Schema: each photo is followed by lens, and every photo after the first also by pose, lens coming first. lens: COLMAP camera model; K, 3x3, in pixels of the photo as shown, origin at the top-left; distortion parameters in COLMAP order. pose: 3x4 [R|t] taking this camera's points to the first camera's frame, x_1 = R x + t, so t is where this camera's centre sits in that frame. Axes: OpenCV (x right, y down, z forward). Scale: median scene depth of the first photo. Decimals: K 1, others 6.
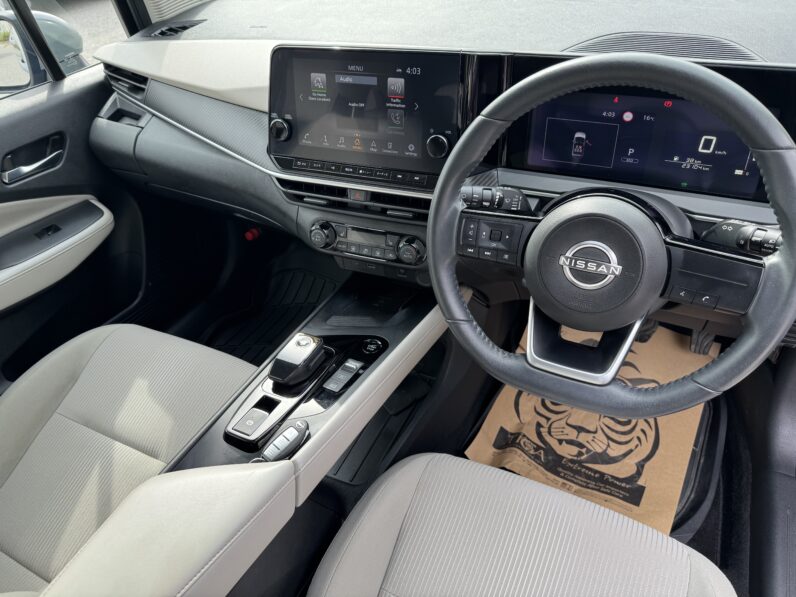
lens RADIAL K [[559.5, 0, 402.9], [0, 559.5, 295.2], [0, 0, 1]] dist [0.045115, -0.054082]
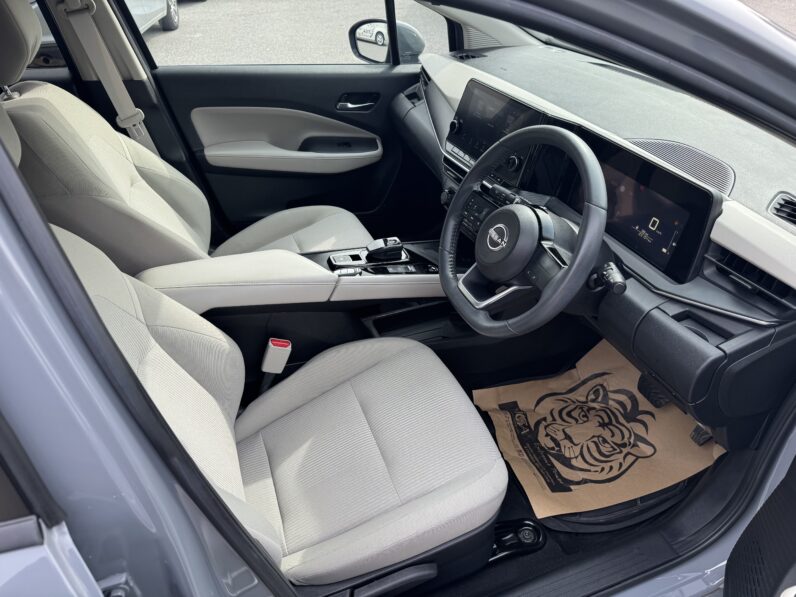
lens RADIAL K [[559.5, 0, 402.9], [0, 559.5, 295.2], [0, 0, 1]] dist [0.045115, -0.054082]
pose [[0.740636, 0.471660, -0.478534, 0.519455], [-0.498836, 0.863119, 0.078663, 0.057070], [0.450134, 0.180450, 0.874538, -0.307108]]
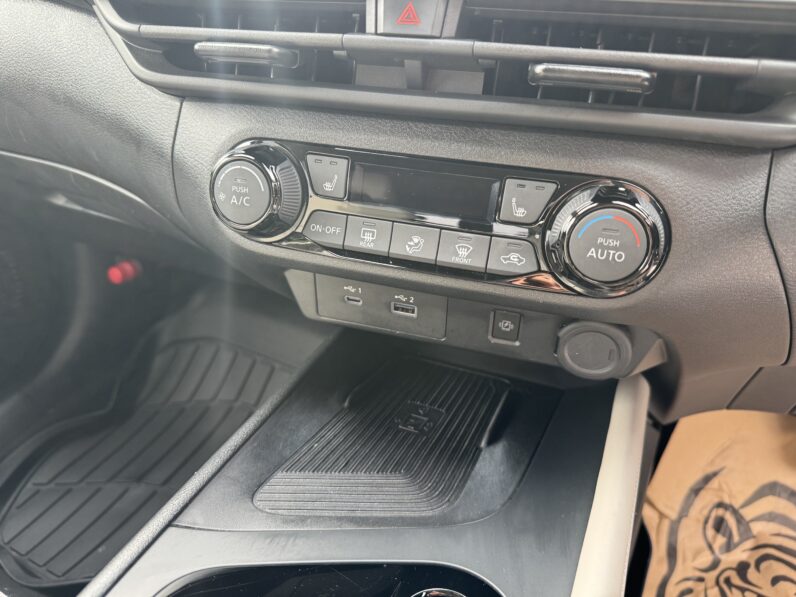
lens RADIAL K [[559.5, 0, 402.9], [0, 559.5, 295.2], [0, 0, 1]] dist [0.045115, -0.054082]
pose [[0.992720, 0.033810, 0.115605, -0.078178], [-0.015671, 0.987892, -0.154353, -0.008467], [-0.119424, 0.151418, 0.981229, 0.554643]]
